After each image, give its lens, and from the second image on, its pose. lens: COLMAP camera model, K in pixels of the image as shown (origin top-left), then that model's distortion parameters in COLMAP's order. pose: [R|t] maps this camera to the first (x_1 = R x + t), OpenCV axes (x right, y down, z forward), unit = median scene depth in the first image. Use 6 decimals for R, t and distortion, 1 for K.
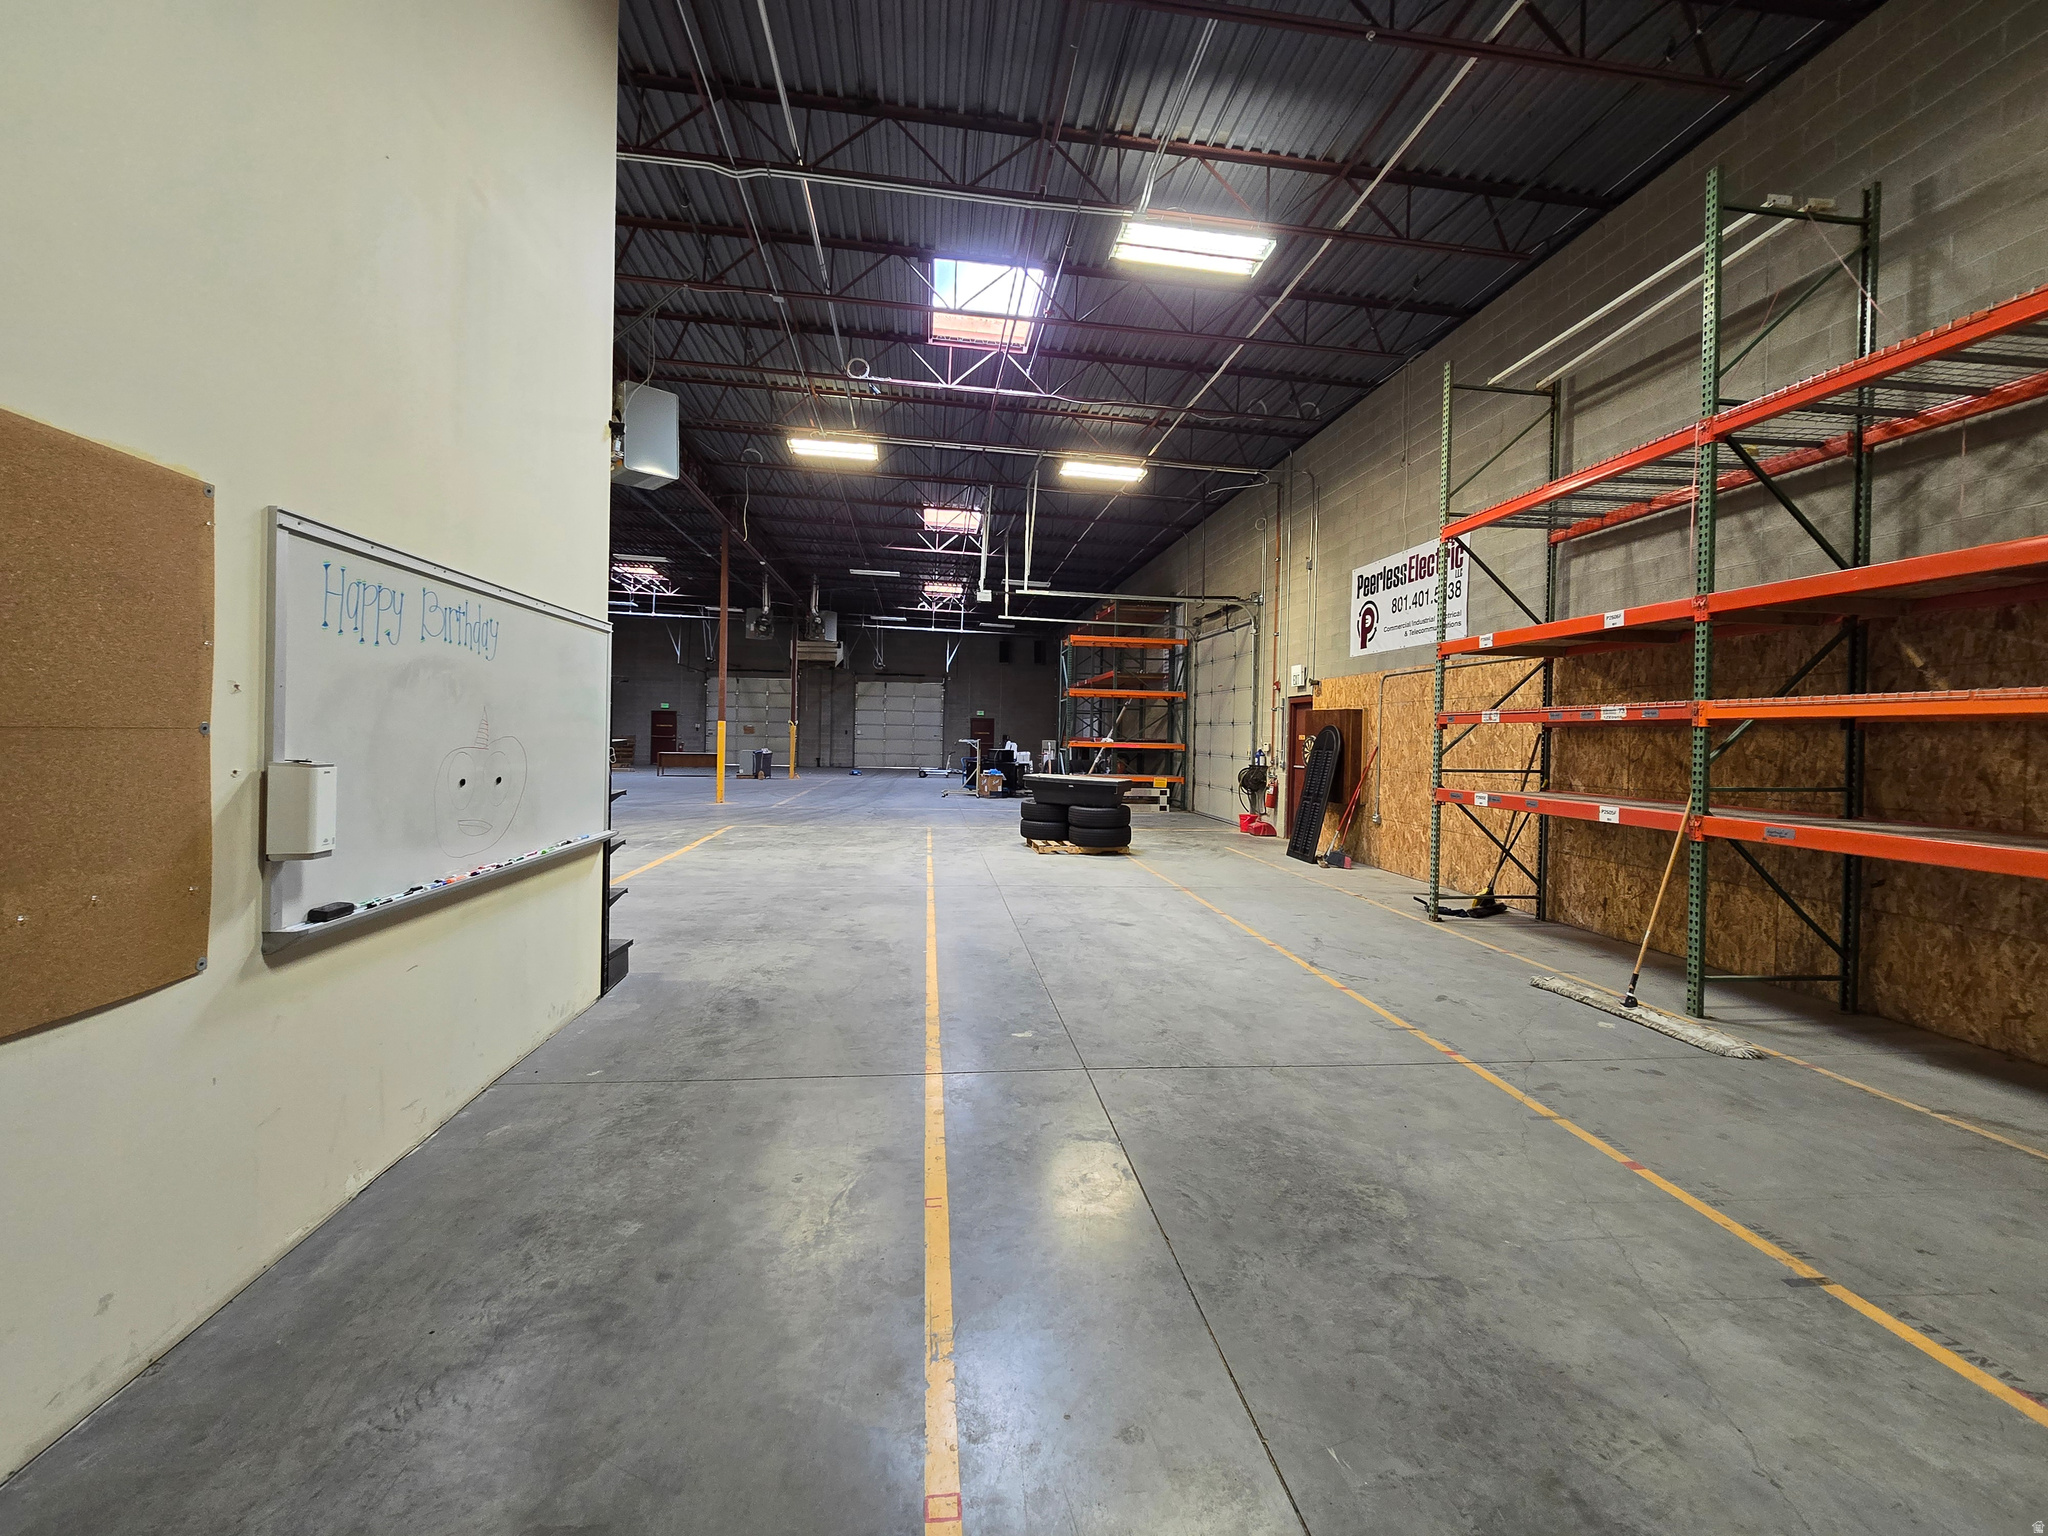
lens RADIAL K [[837.0, 0, 1019.3], [0, 837.0, 756.1], [0, 0, 1]] dist [-0.003672, 0.000995]
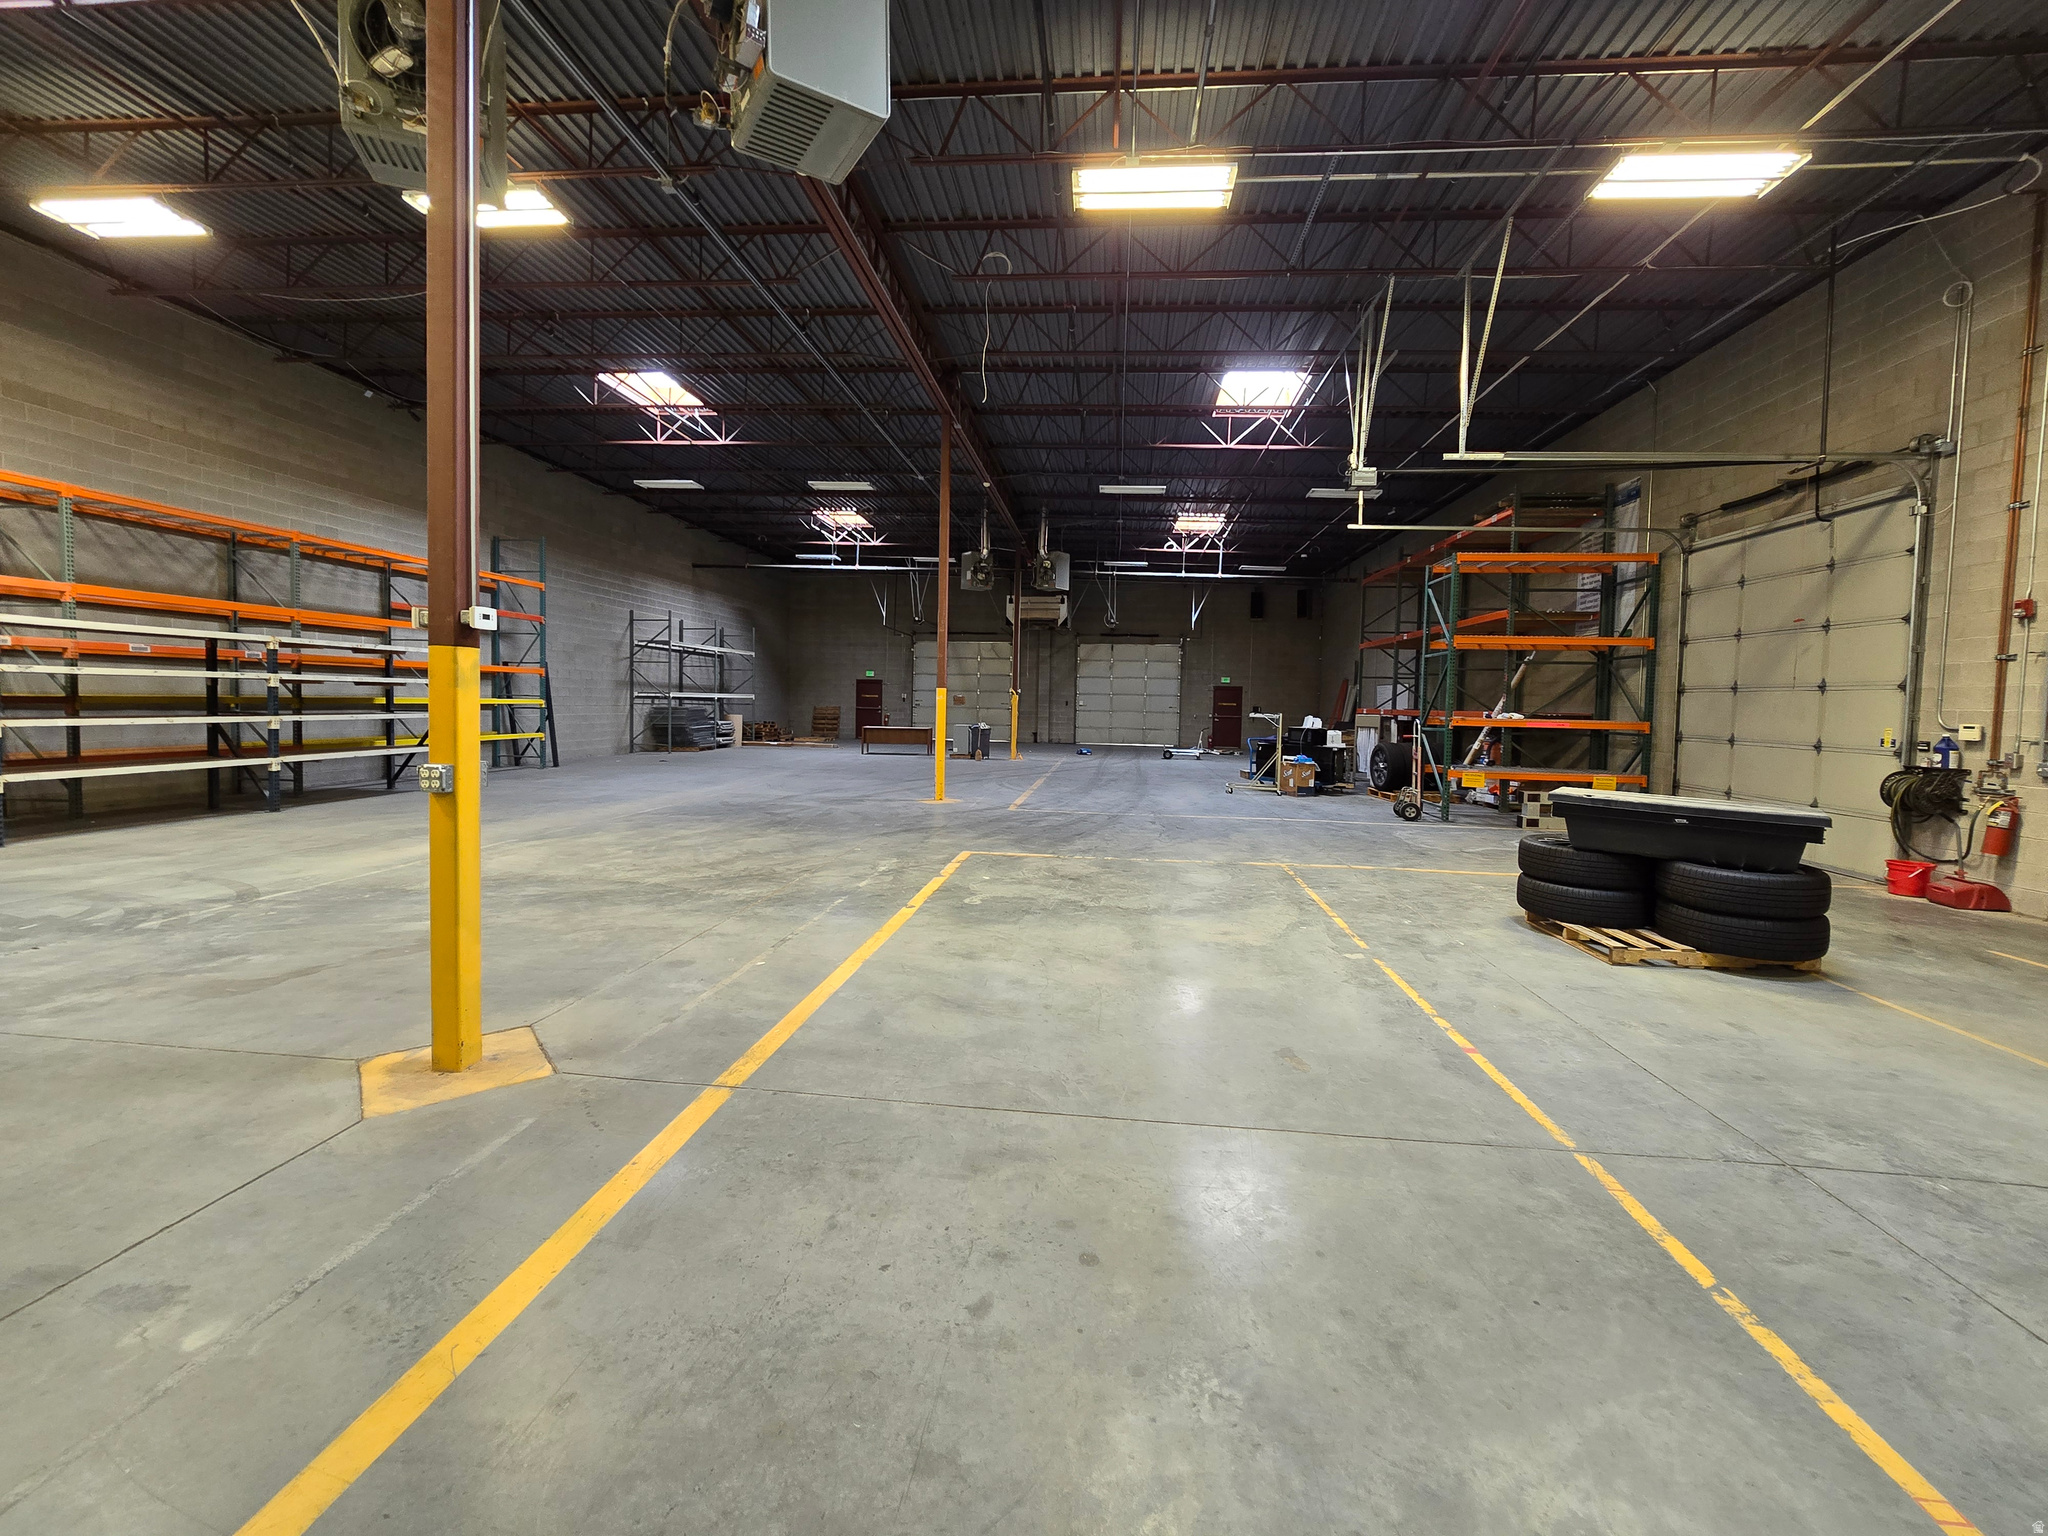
lens RADIAL K [[837.0, 0, 1016.7], [0, 837.0, 749.0], [0, 0, 1]] dist [-0.003672, 0.000995]
pose [[0.973841, 0.011083, -0.226959, -0.077146], [-0.004911, 0.999603, 0.027743, -0.006077], [0.227176, -0.025903, 0.973509, 0.186956]]
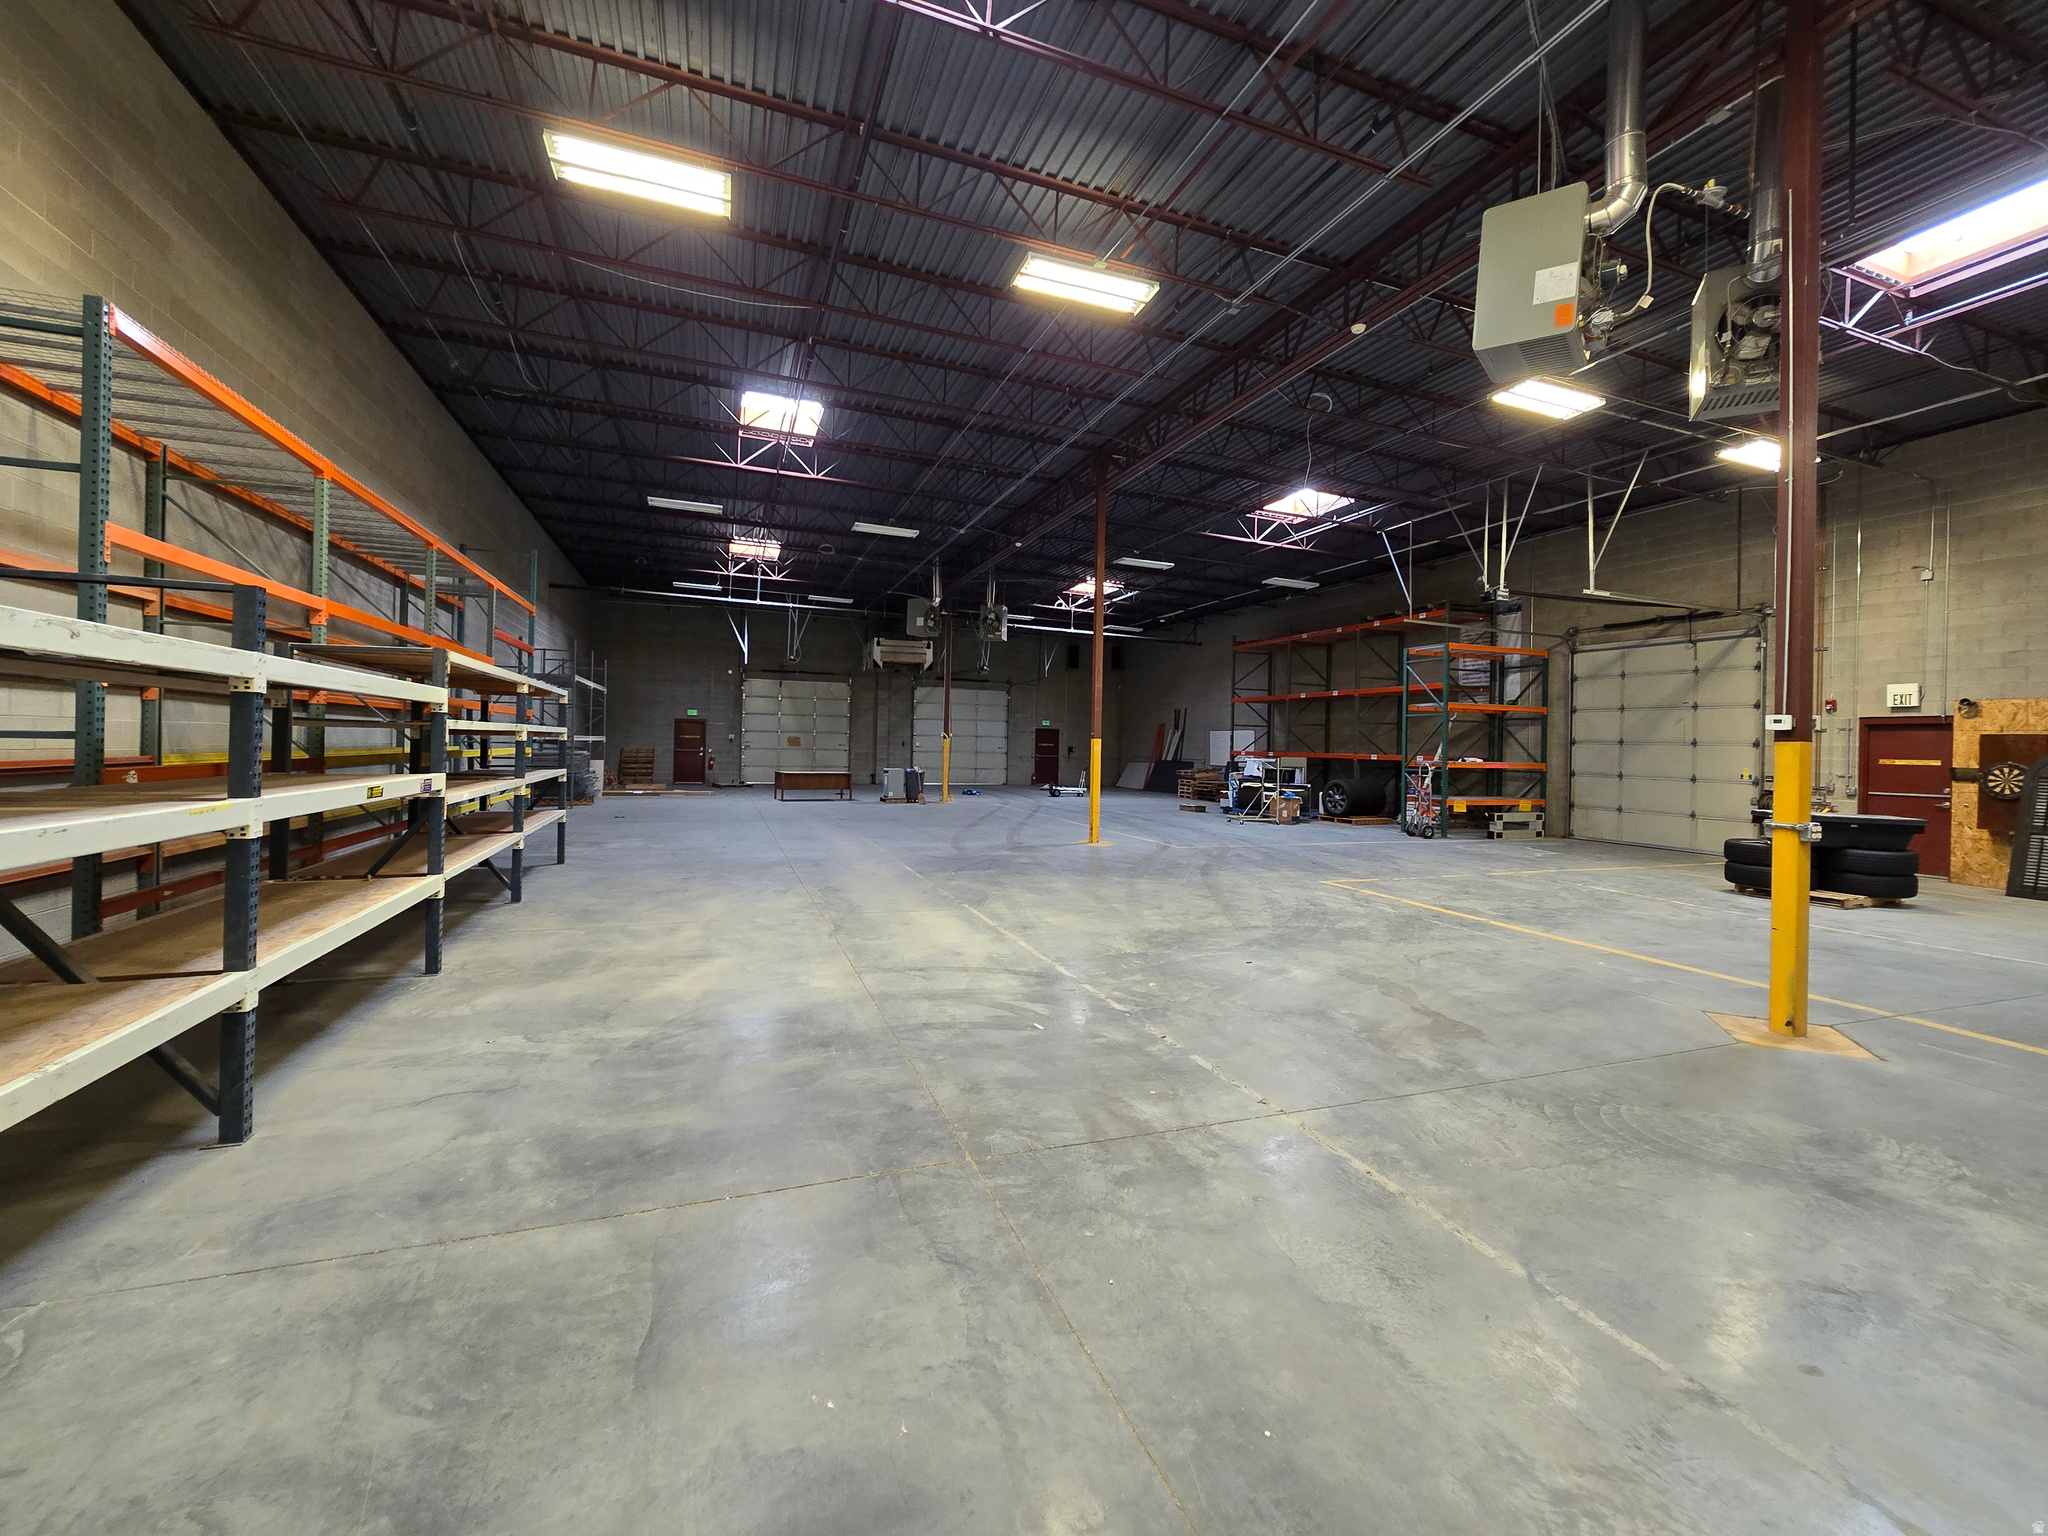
lens RADIAL K [[837.0, 0, 1016.5], [0, 837.0, 751.5], [0, 0, 1]] dist [-0.003672, 0.000995]
pose [[0.973337, -0.004453, 0.229337, -0.377291], [0.006947, 0.999925, -0.010071, -0.014390], [-0.229275, 0.011396, 0.973295, 0.152544]]
